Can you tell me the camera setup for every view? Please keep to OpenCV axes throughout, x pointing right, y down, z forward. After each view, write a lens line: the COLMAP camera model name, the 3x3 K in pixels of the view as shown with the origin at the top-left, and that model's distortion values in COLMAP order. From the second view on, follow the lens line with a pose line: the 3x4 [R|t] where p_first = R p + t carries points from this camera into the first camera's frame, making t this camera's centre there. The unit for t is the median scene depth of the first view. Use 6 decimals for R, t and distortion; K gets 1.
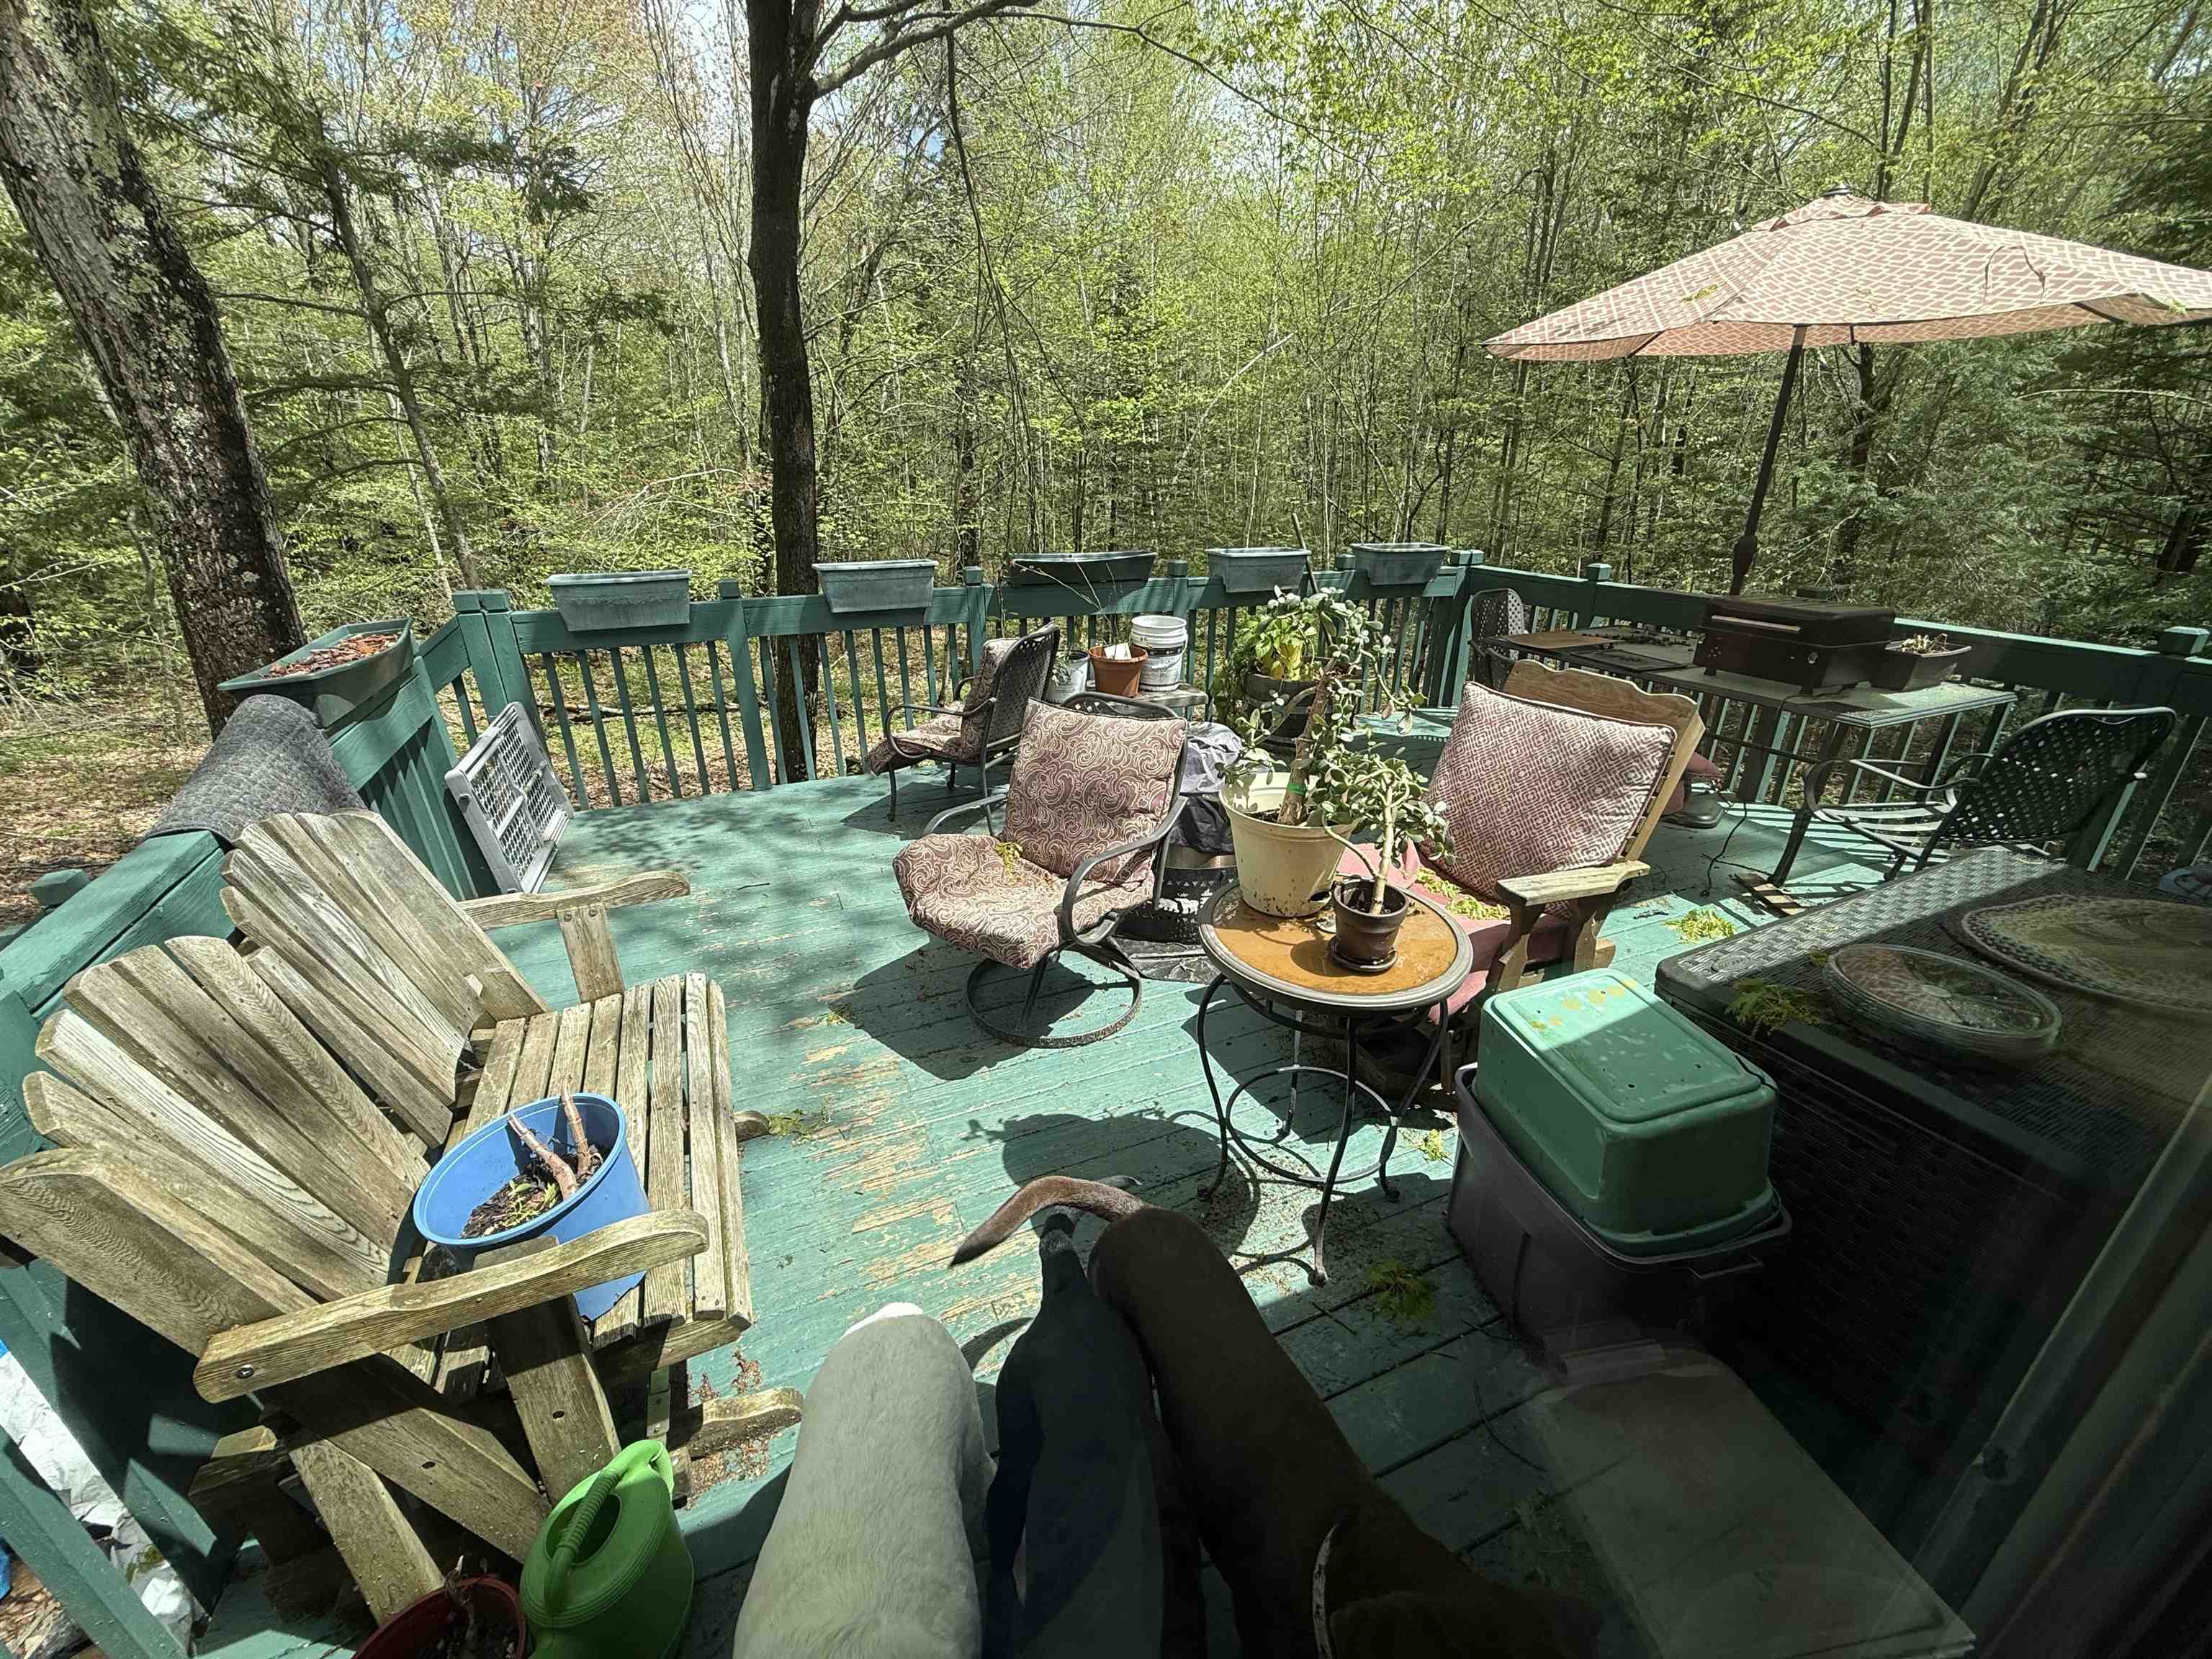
lens RADIAL K [[887.6, 0, 1110.5], [0, 887.6, 836.4], [0, 0, 1]] dist [-0.000556, -0.000023]
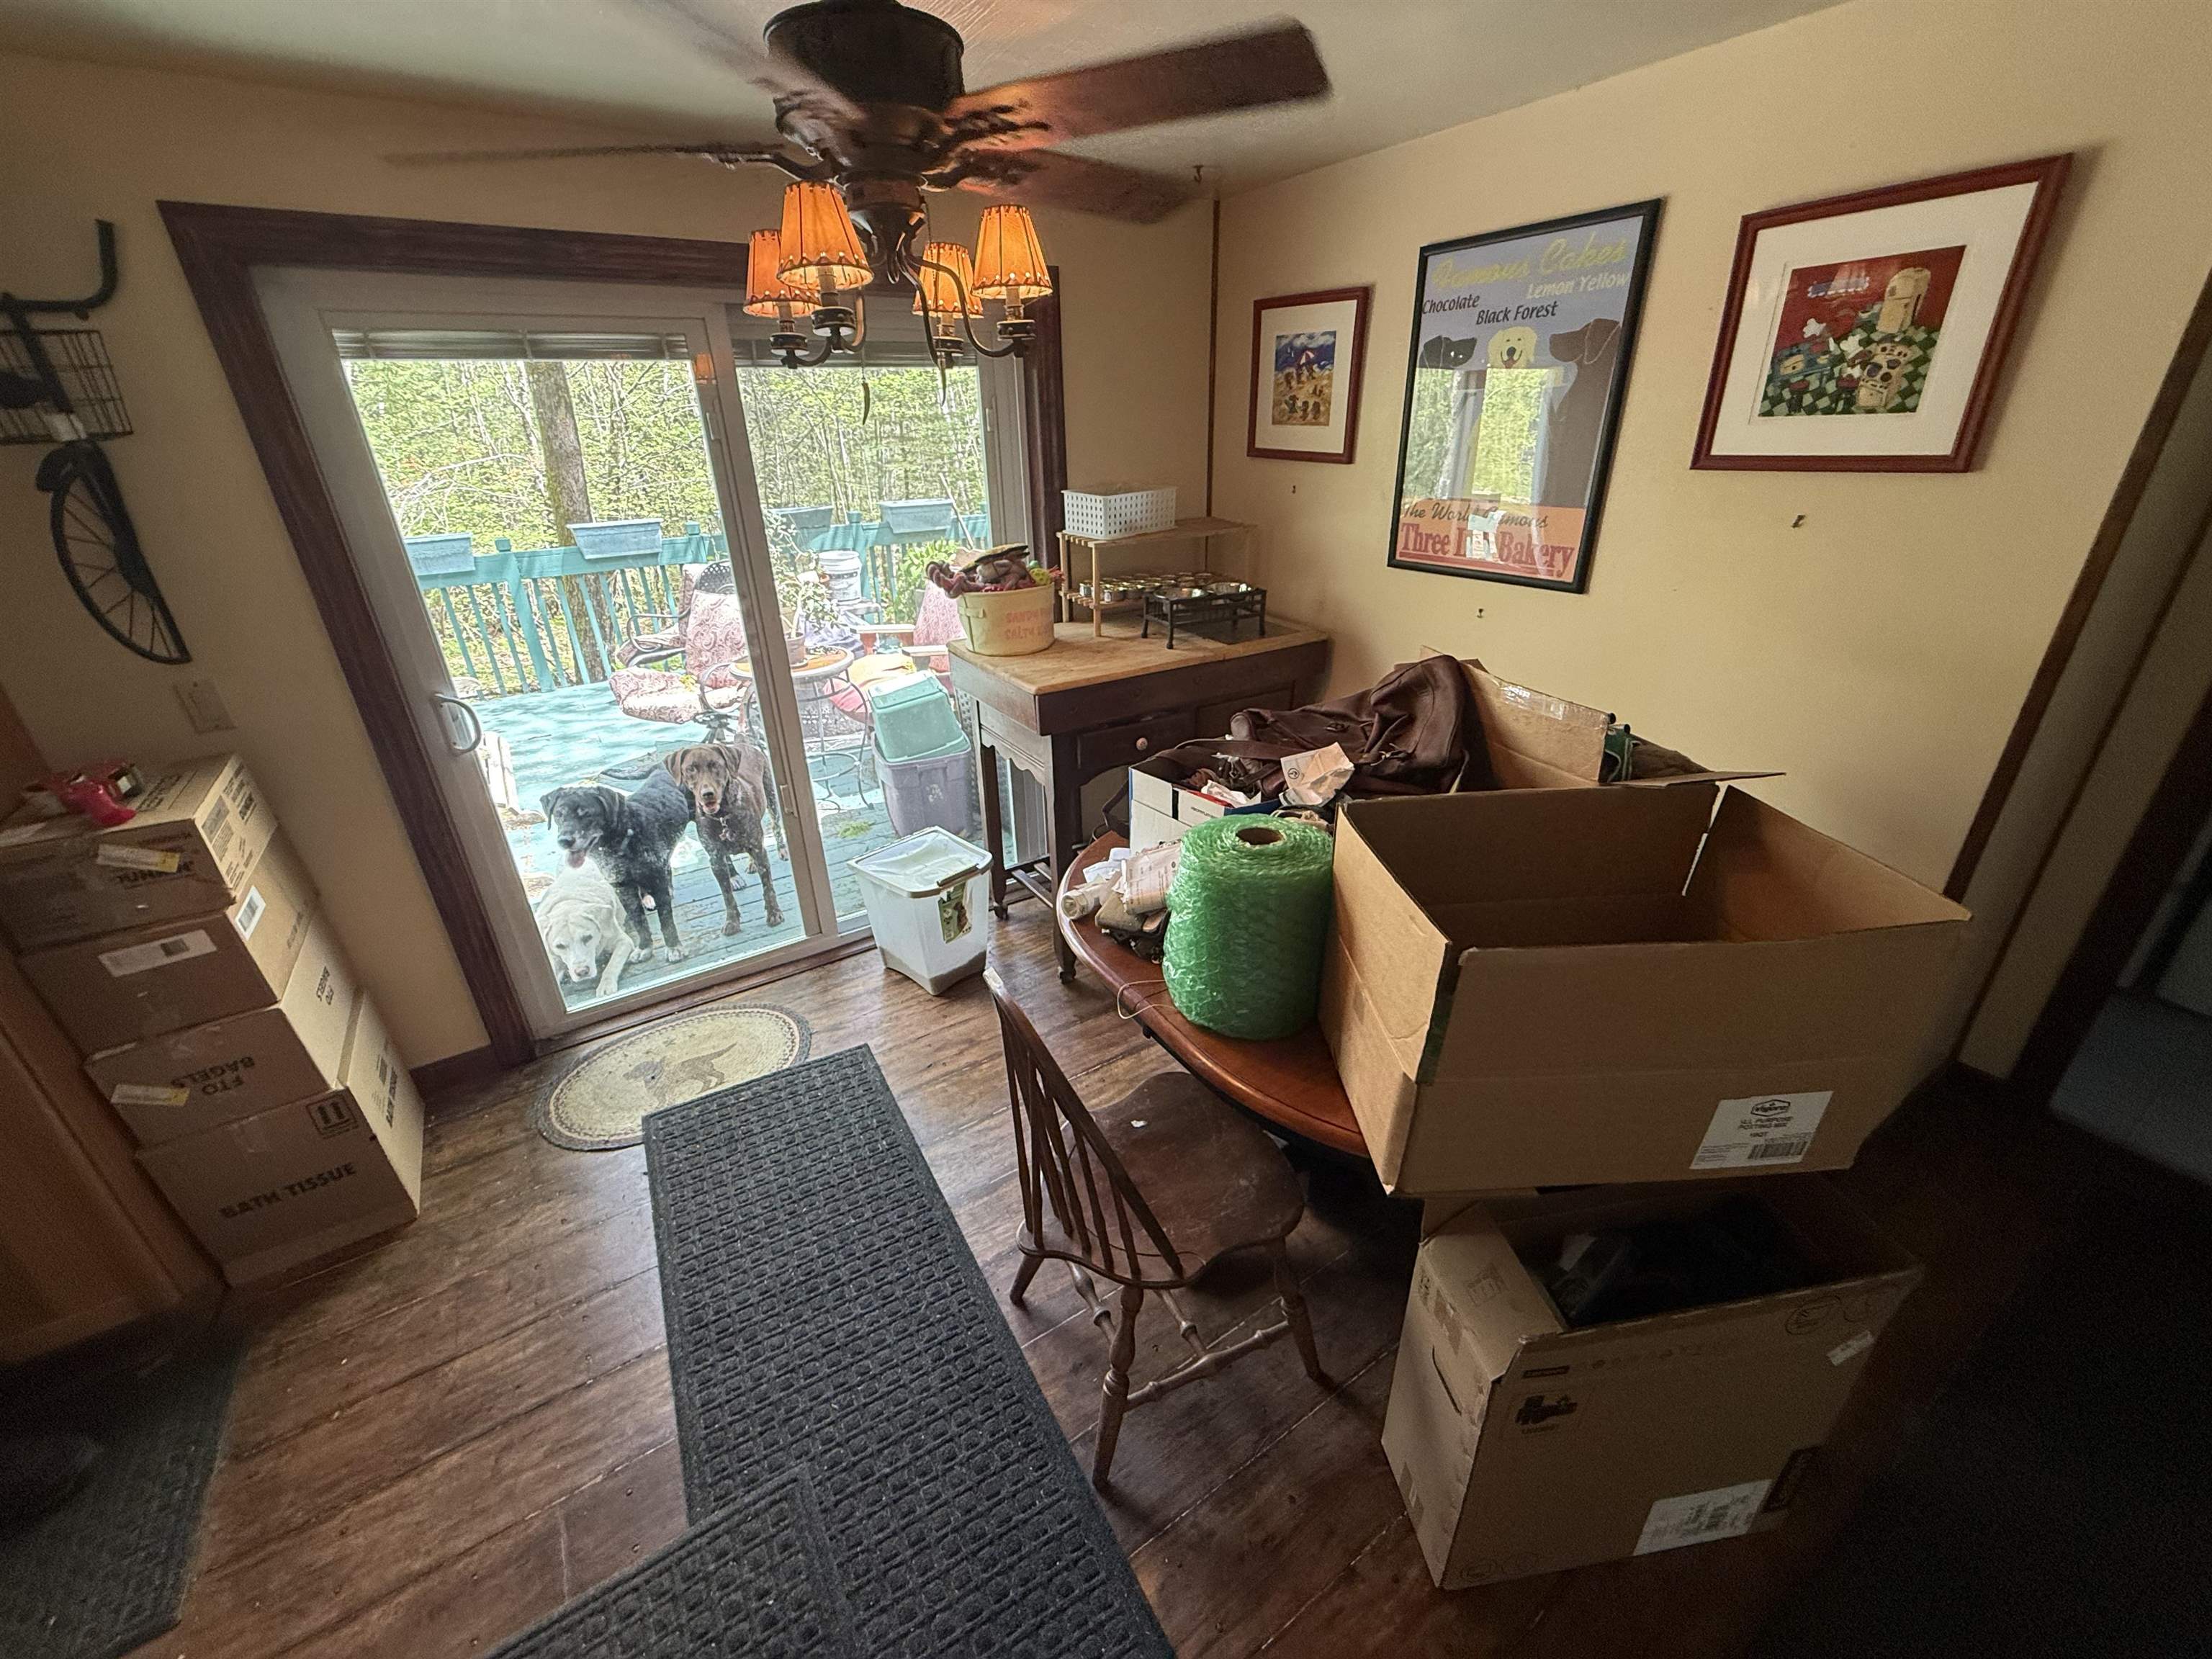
lens RADIAL K [[887.6, 0, 1100.2], [0, 887.6, 833.3], [0, 0, 1]] dist [-0.000556, -0.000023]
pose [[0.986478, -0.096259, 0.132646, 0.233871], [0.092145, 0.995064, 0.036825, 0.182221], [-0.135536, -0.024105, 0.990479, -0.455603]]
